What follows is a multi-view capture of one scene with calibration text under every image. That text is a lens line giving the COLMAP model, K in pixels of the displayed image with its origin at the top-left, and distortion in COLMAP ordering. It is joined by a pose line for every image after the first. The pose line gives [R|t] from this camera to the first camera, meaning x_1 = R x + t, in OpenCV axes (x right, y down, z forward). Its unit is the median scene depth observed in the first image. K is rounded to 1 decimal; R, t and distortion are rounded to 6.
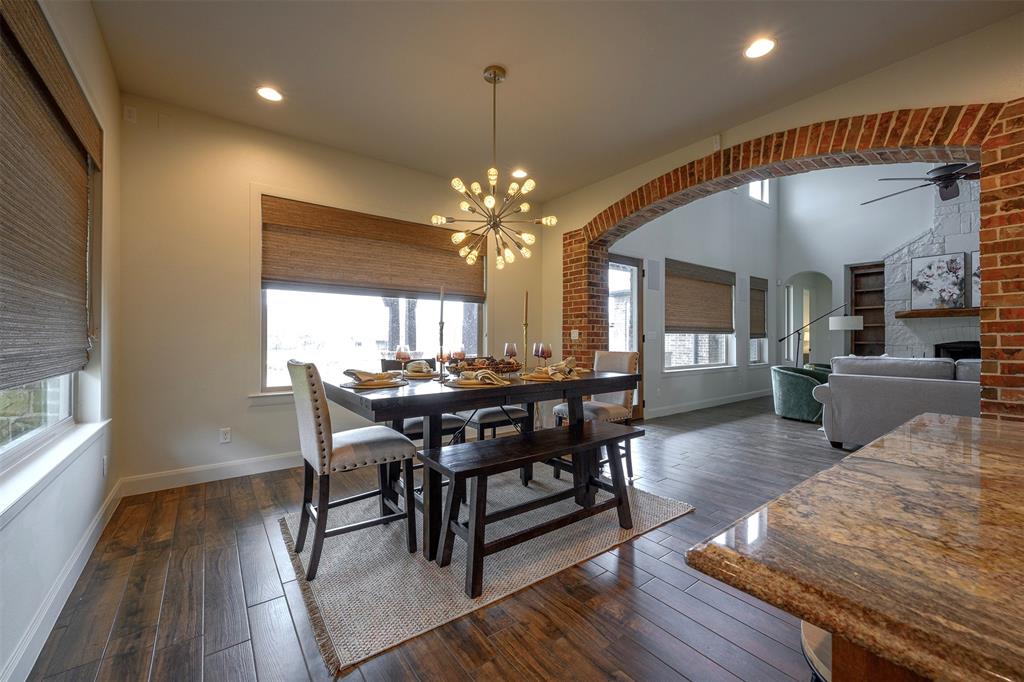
lens RADIAL K [[404.3, 0, 505.7], [0, 404.3, 339.5], [0, 0, 1]] dist [-0.000229, -0.000265]
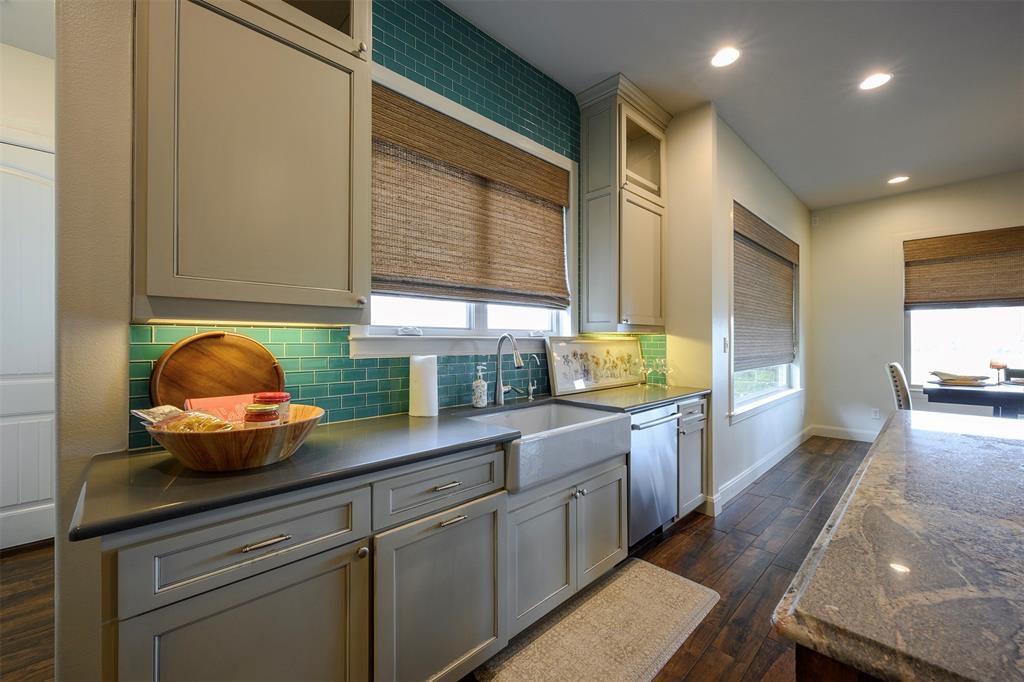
lens RADIAL K [[404.3, 0, 516.7], [0, 404.3, 337.6], [0, 0, 1]] dist [-0.000229, -0.000265]
pose [[0.141332, -0.009815, -0.989914, 0.652213], [-0.001942, 0.999946, -0.010191, -0.024889], [0.989960, 0.003363, 0.141306, -0.558861]]
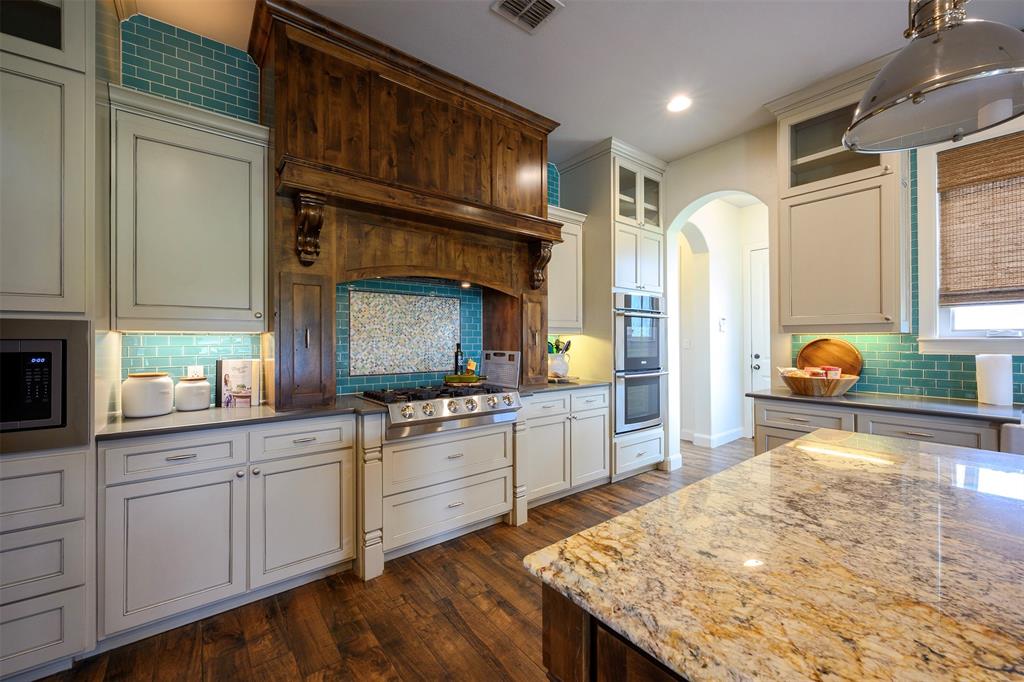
lens RADIAL K [[404.3, 0, 517.3], [0, 404.3, 339.9], [0, 0, 1]] dist [-0.000229, -0.000265]
pose [[-0.998564, -0.001127, -0.053555, 0.927848], [-0.001052, 0.999998, -0.001421, -0.027725], [0.053556, -0.001363, -0.998564, 0.074892]]
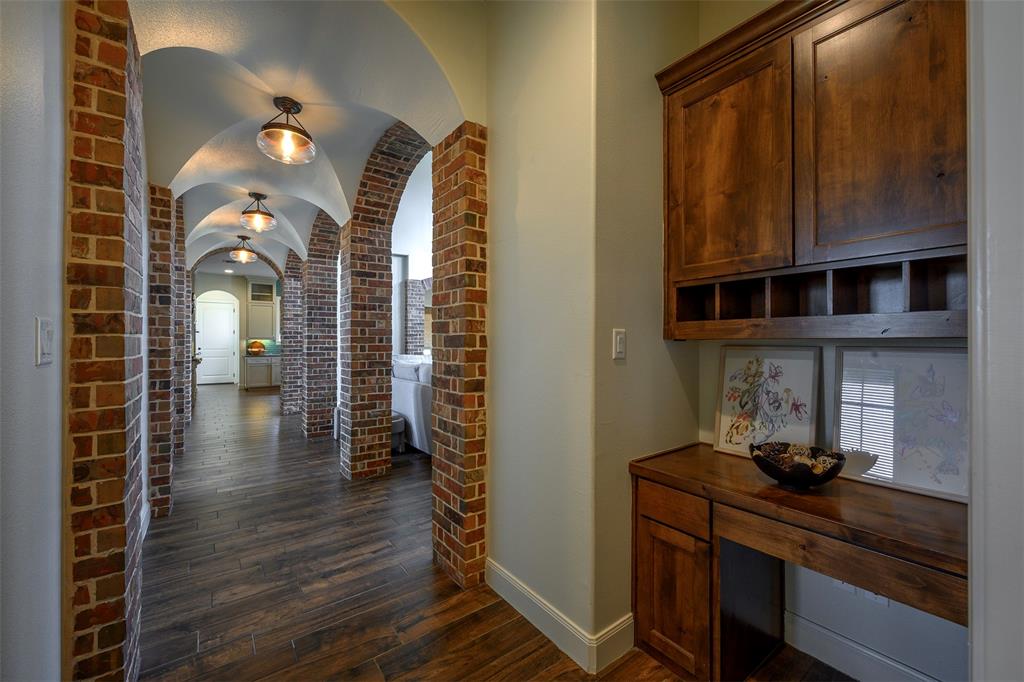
lens RADIAL K [[404.3, 0, 507.9], [0, 404.3, 342.1], [0, 0, 1]] dist [-0.000229, -0.000265]
pose [[0.008875, 0.000435, -0.999961, 3.671895], [-0.001671, 0.999999, 0.000420, -0.027377], [0.999959, 0.001667, 0.008876, 1.318941]]
